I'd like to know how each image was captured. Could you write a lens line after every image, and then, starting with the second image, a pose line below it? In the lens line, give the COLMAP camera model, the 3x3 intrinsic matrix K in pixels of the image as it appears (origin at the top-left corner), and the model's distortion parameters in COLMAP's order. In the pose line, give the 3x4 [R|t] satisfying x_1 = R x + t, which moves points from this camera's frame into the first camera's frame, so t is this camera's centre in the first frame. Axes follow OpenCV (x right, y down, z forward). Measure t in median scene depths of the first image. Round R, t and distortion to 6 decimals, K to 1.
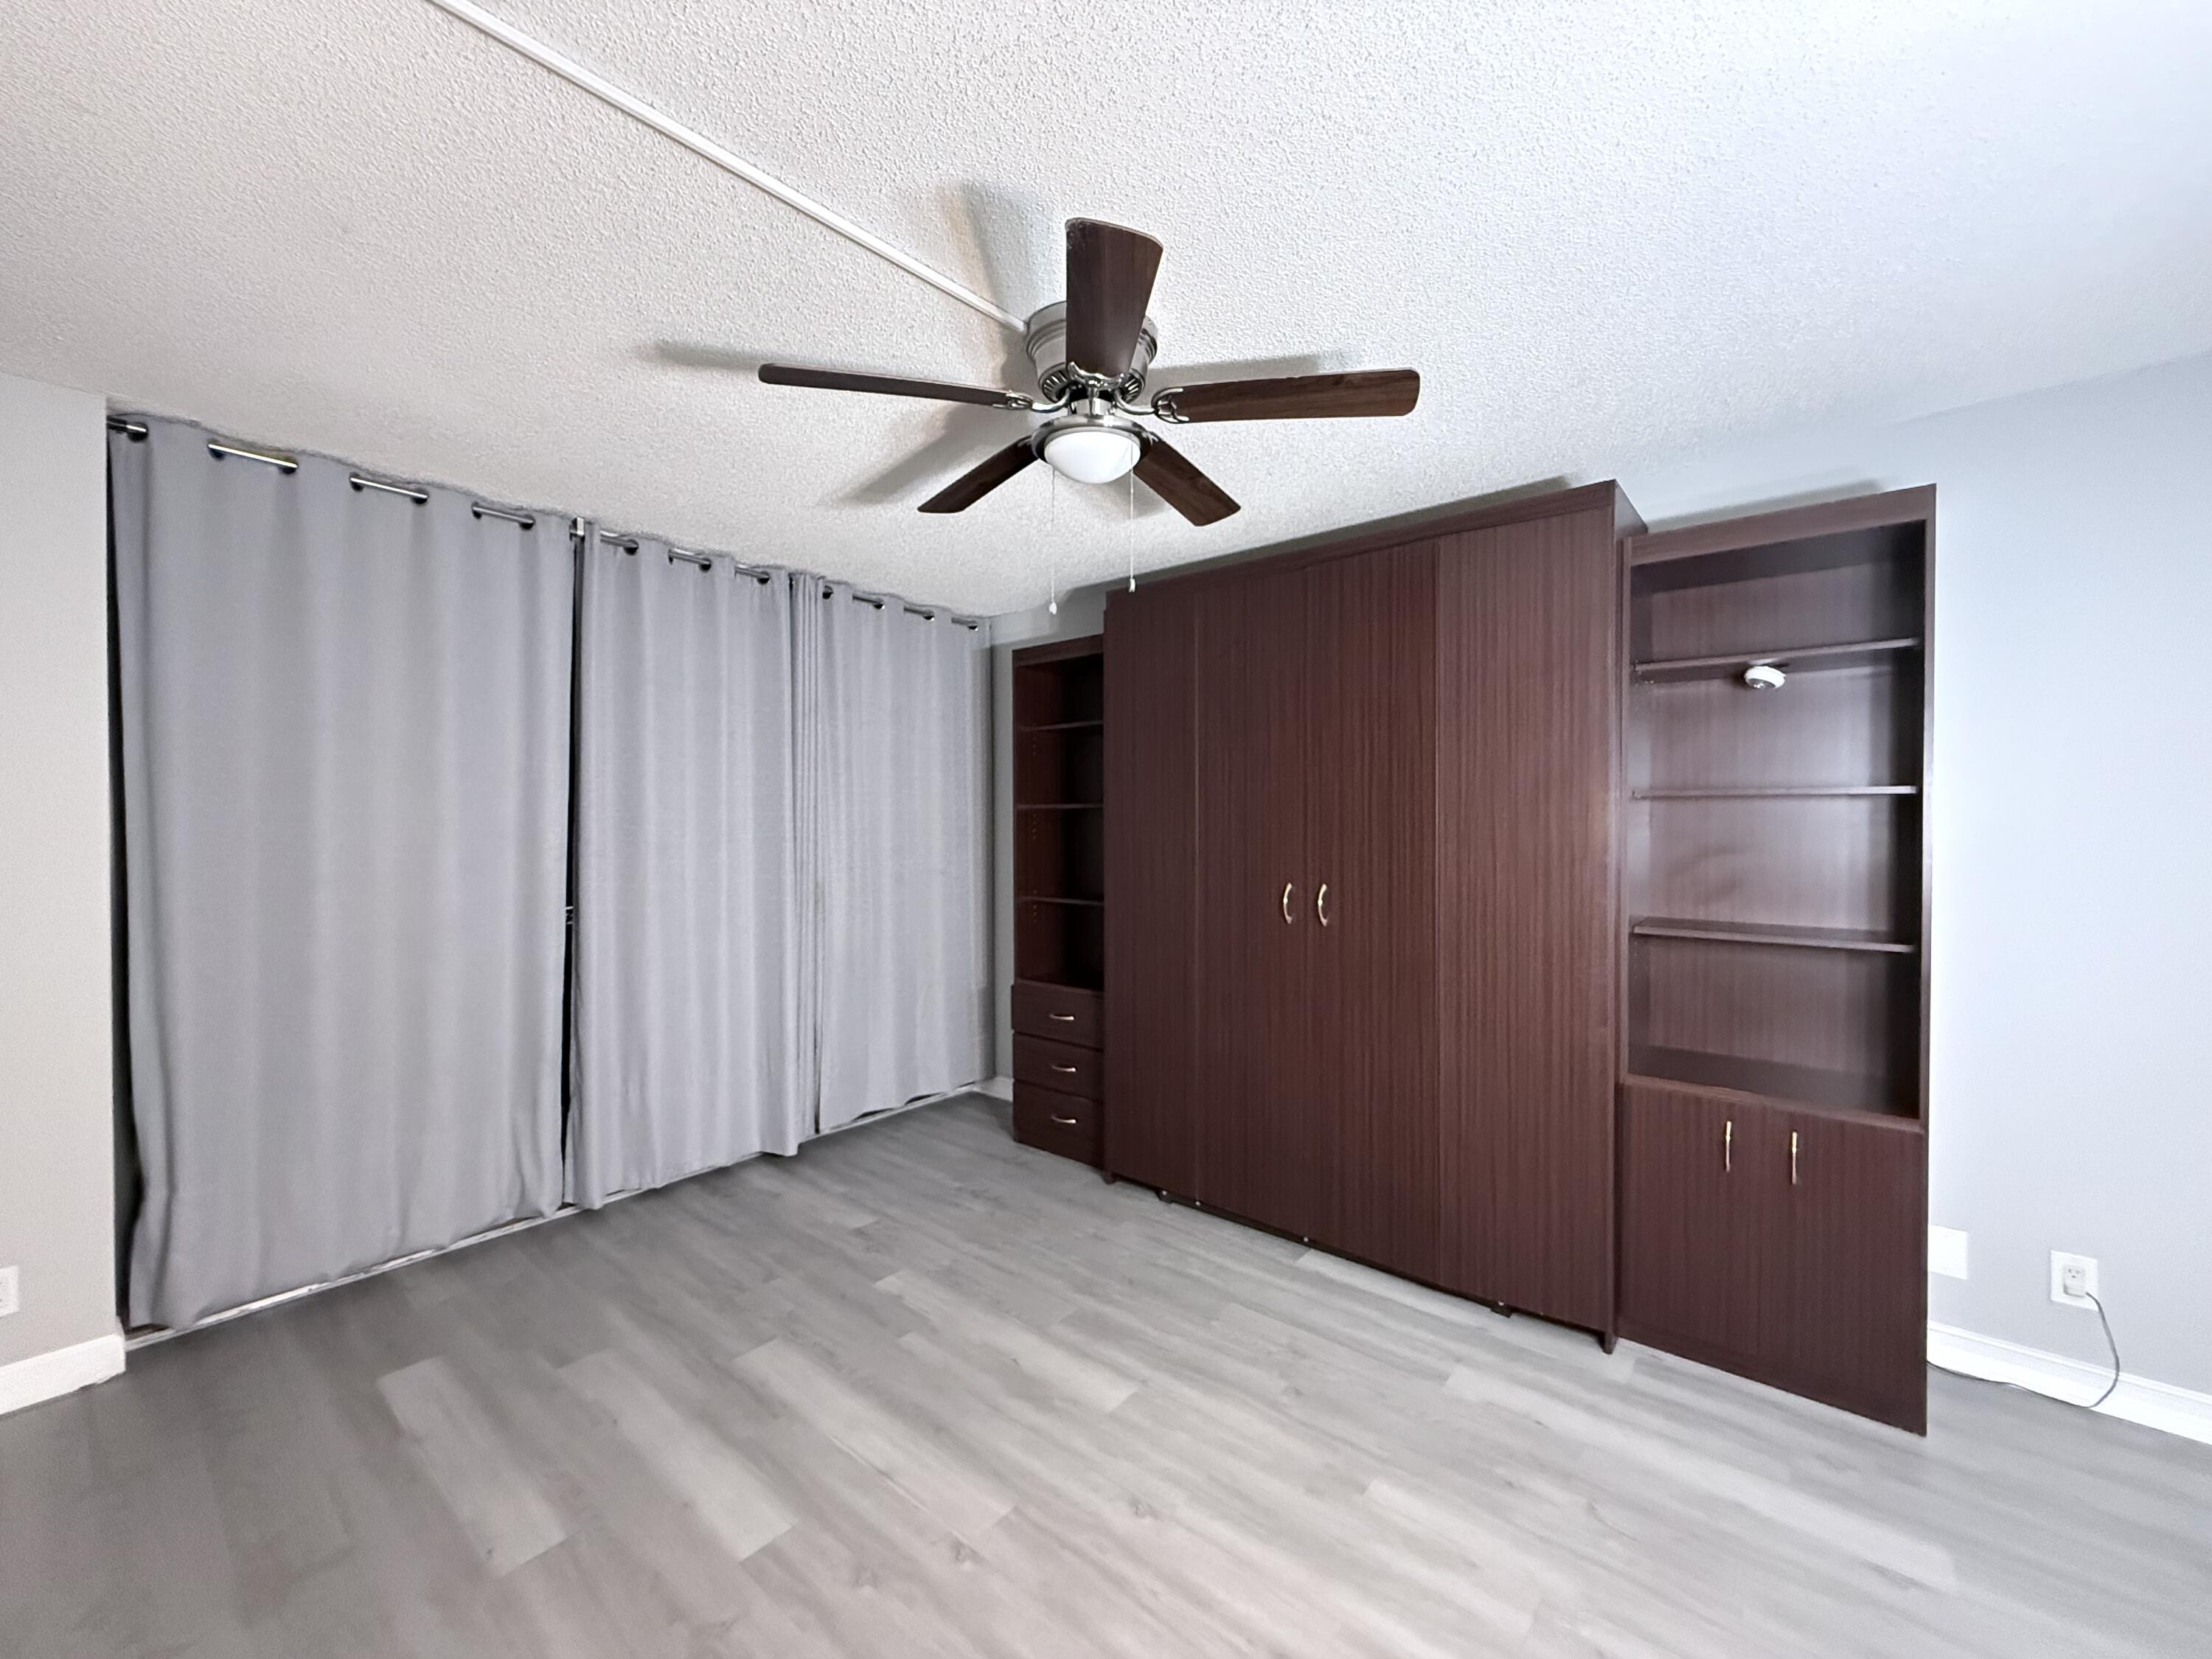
lens RADIAL K [[885.5, 0, 1106.3], [0, 885.5, 828.9], [0, 0, 1]] dist [-0.000370, -0.000283]
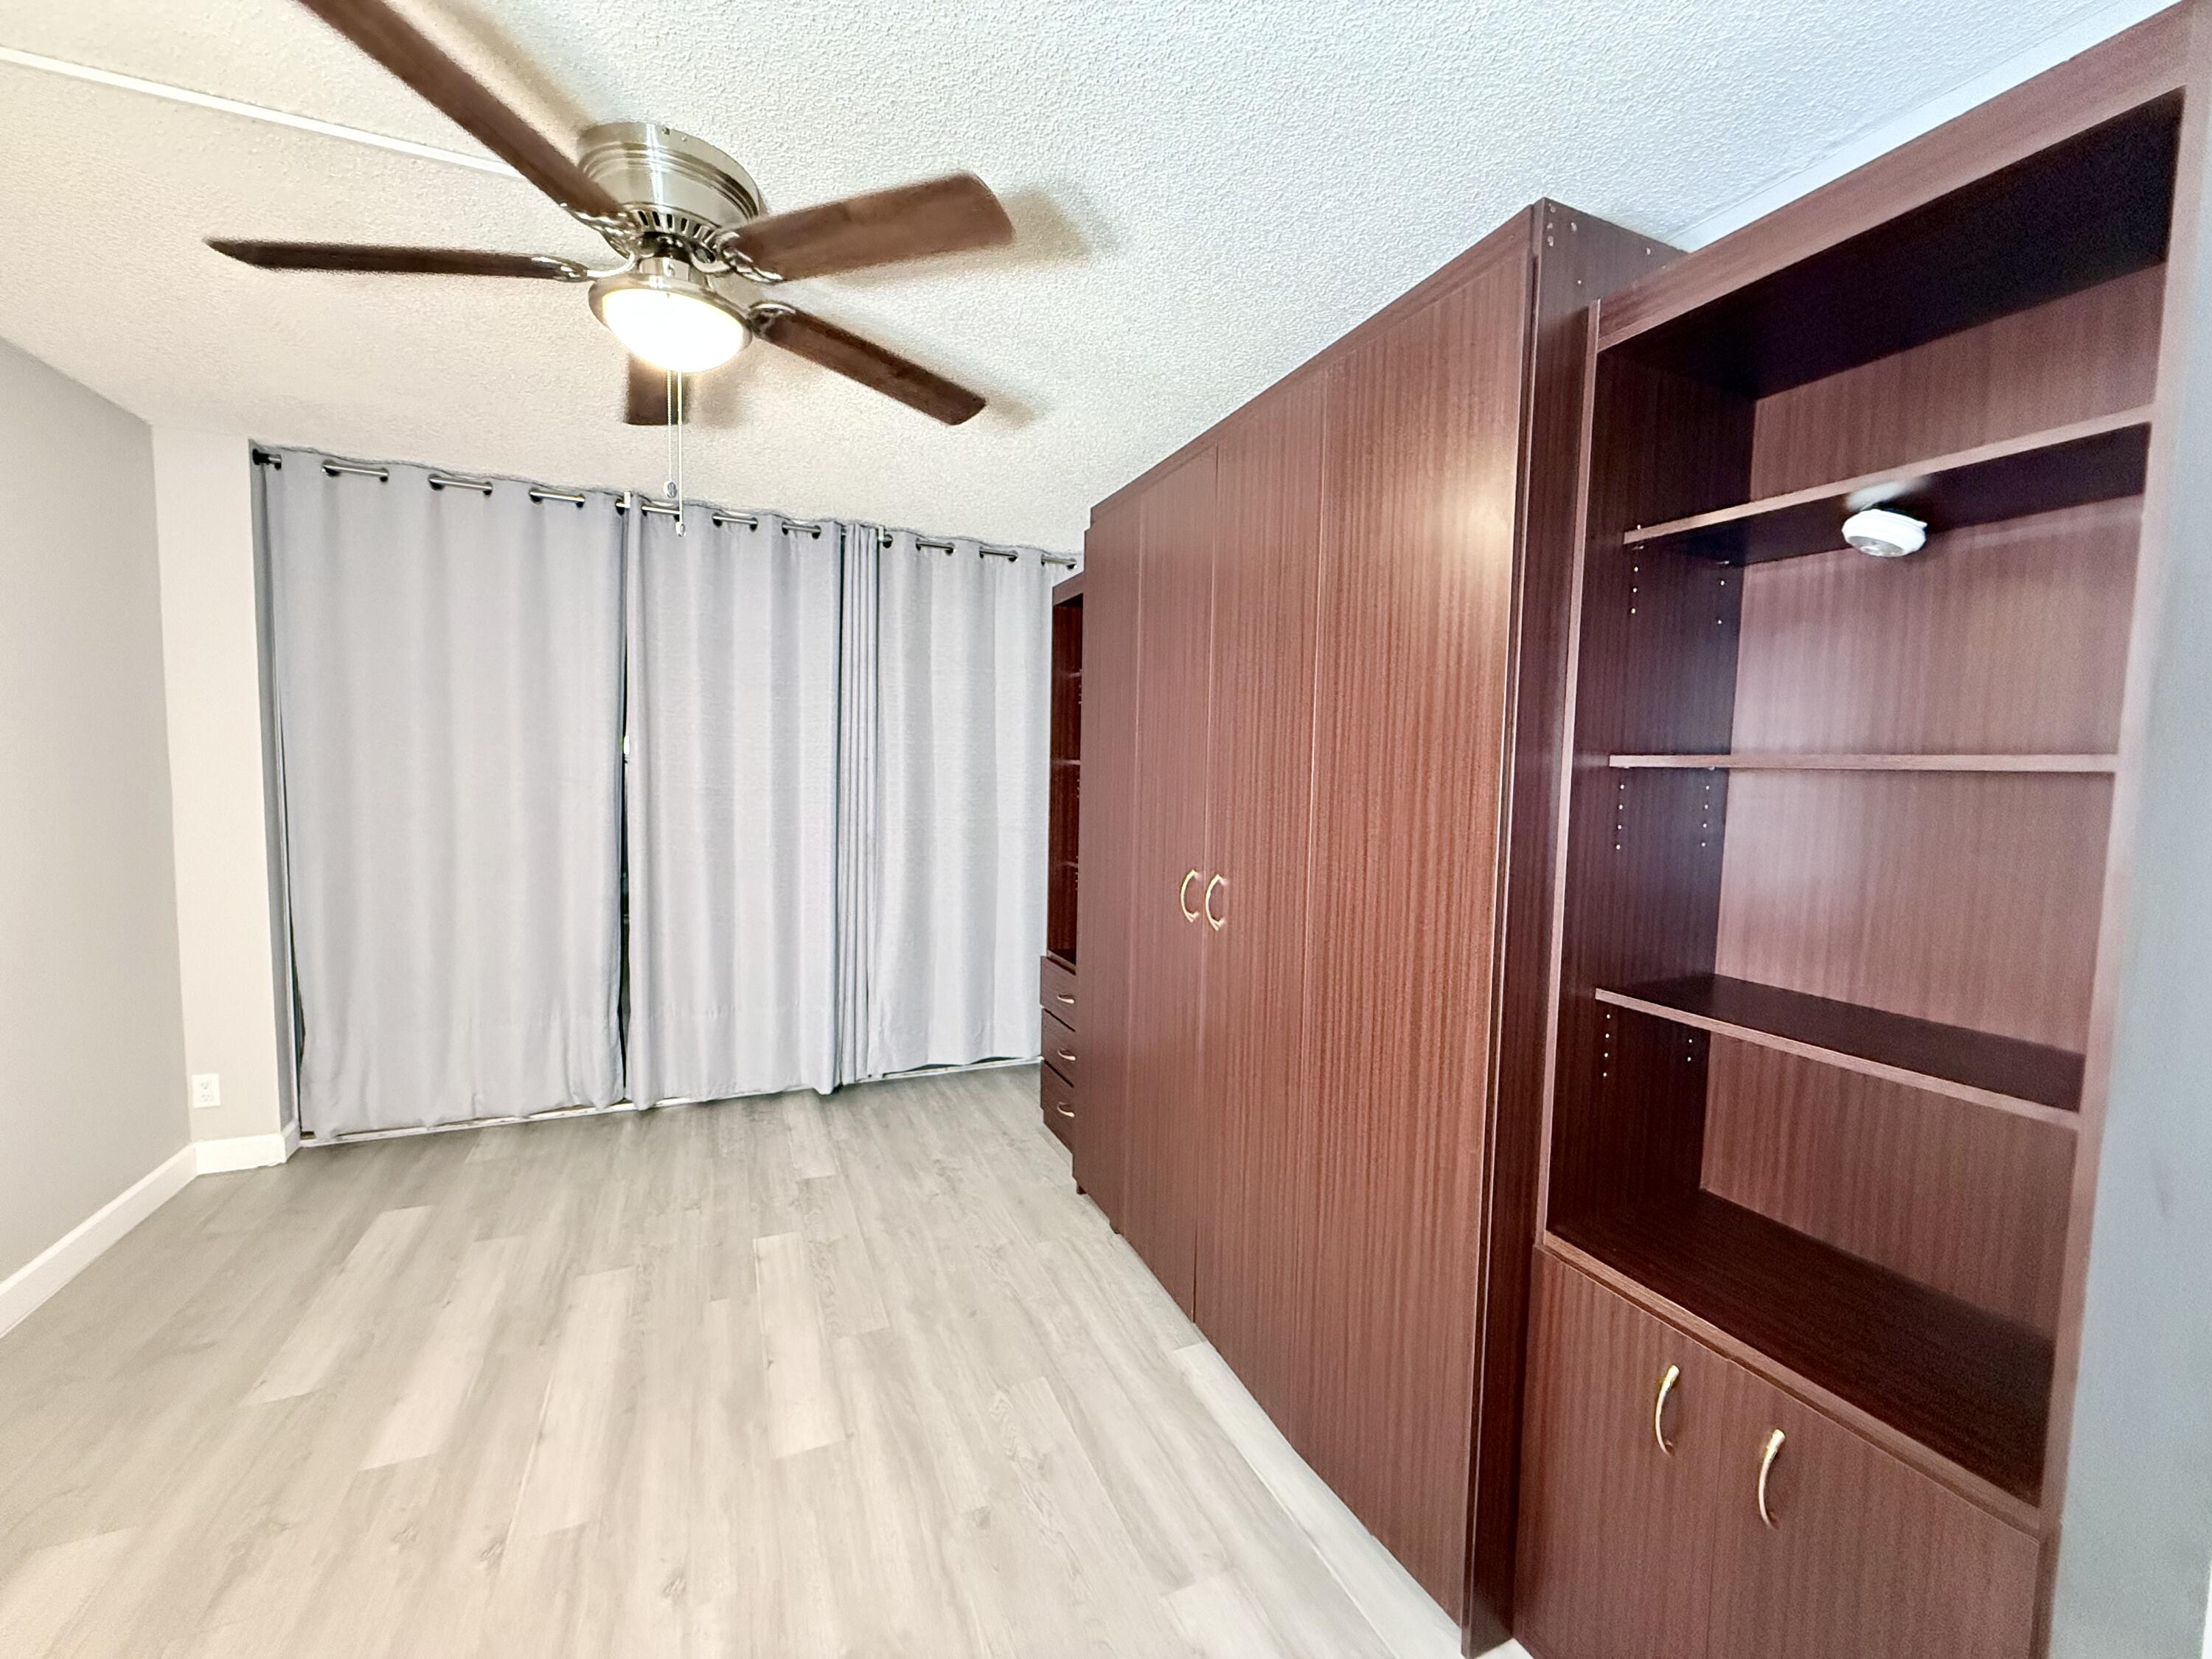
lens RADIAL K [[885.5, 0, 1096.7], [0, 885.5, 818.6], [0, 0, 1]] dist [-0.000370, -0.000283]
pose [[0.893707, 0.047854, -0.446091, 0.537760], [-0.031166, 0.998515, 0.044675, -0.014763], [0.447567, -0.026023, 0.893872, 0.316181]]
